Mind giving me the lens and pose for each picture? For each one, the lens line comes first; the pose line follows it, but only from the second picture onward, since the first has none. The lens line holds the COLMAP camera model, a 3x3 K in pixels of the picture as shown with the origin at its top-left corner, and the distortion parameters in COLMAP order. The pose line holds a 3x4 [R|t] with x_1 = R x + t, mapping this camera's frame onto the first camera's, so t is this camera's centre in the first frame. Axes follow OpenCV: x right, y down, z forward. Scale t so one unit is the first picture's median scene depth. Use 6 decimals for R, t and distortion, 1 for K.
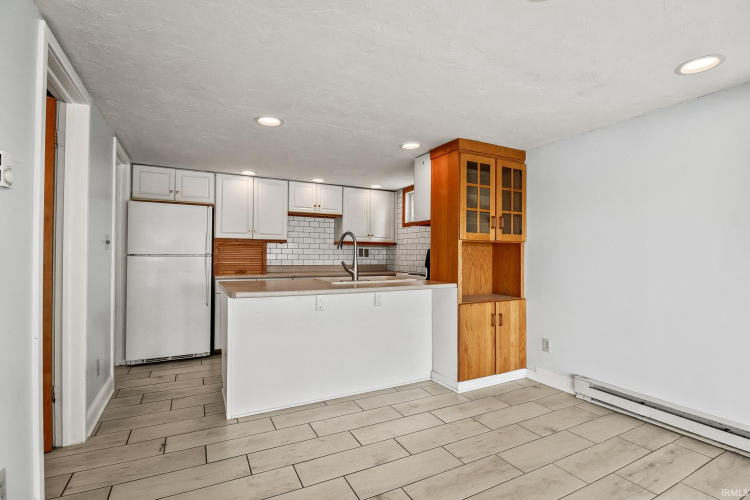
lens RADIAL K [[356.3, 0, 377.6], [0, 356.3, 255.0], [0, 0, 1]] dist [-0.019732, -0.000278]
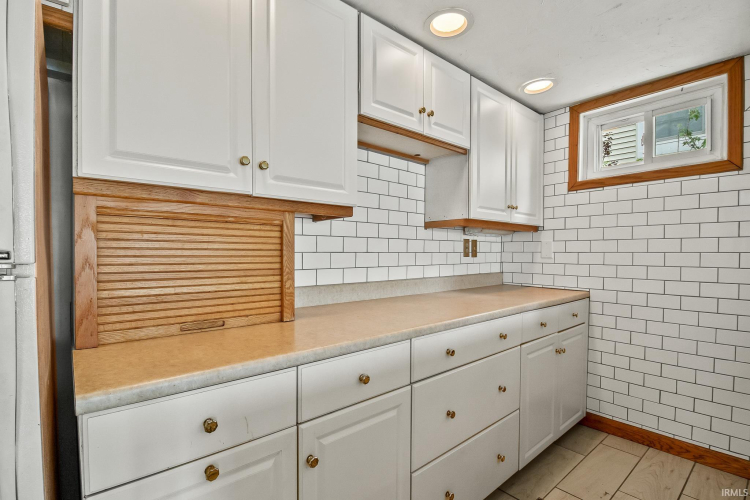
lens RADIAL K [[357.9, 0, 372.2], [0, 357.9, 262.1], [0, 0, 1]] dist [-0.021759, -0.000821]
pose [[0.974645, -0.012580, 0.223402, -0.276005], [0.006540, 0.999593, 0.027757, -0.002428], [-0.223660, -0.025592, 0.974331, 0.620027]]
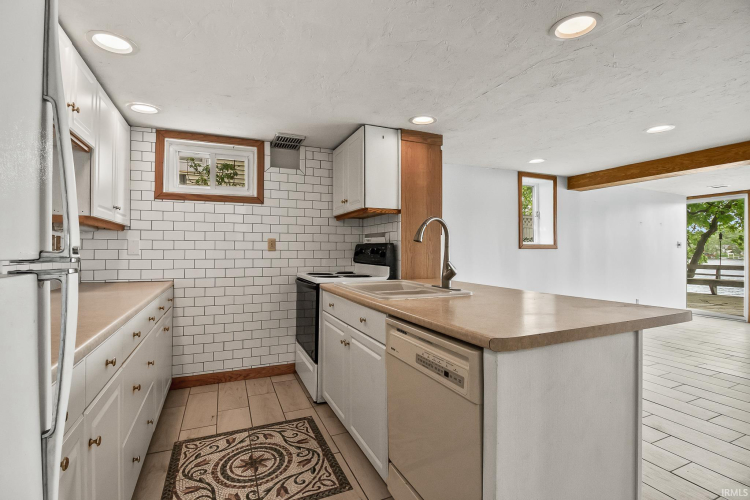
lens RADIAL K [[353.3, 0, 375.0], [0, 353.3, 250.0], [0, 0, 1]] dist [0.000927, -0.000094]
pose [[0.064894, -0.004982, 0.997880, -0.447967], [-0.000653, 0.999987, 0.005034, -0.003229], [-0.997892, -0.000978, 0.064890, 0.636637]]
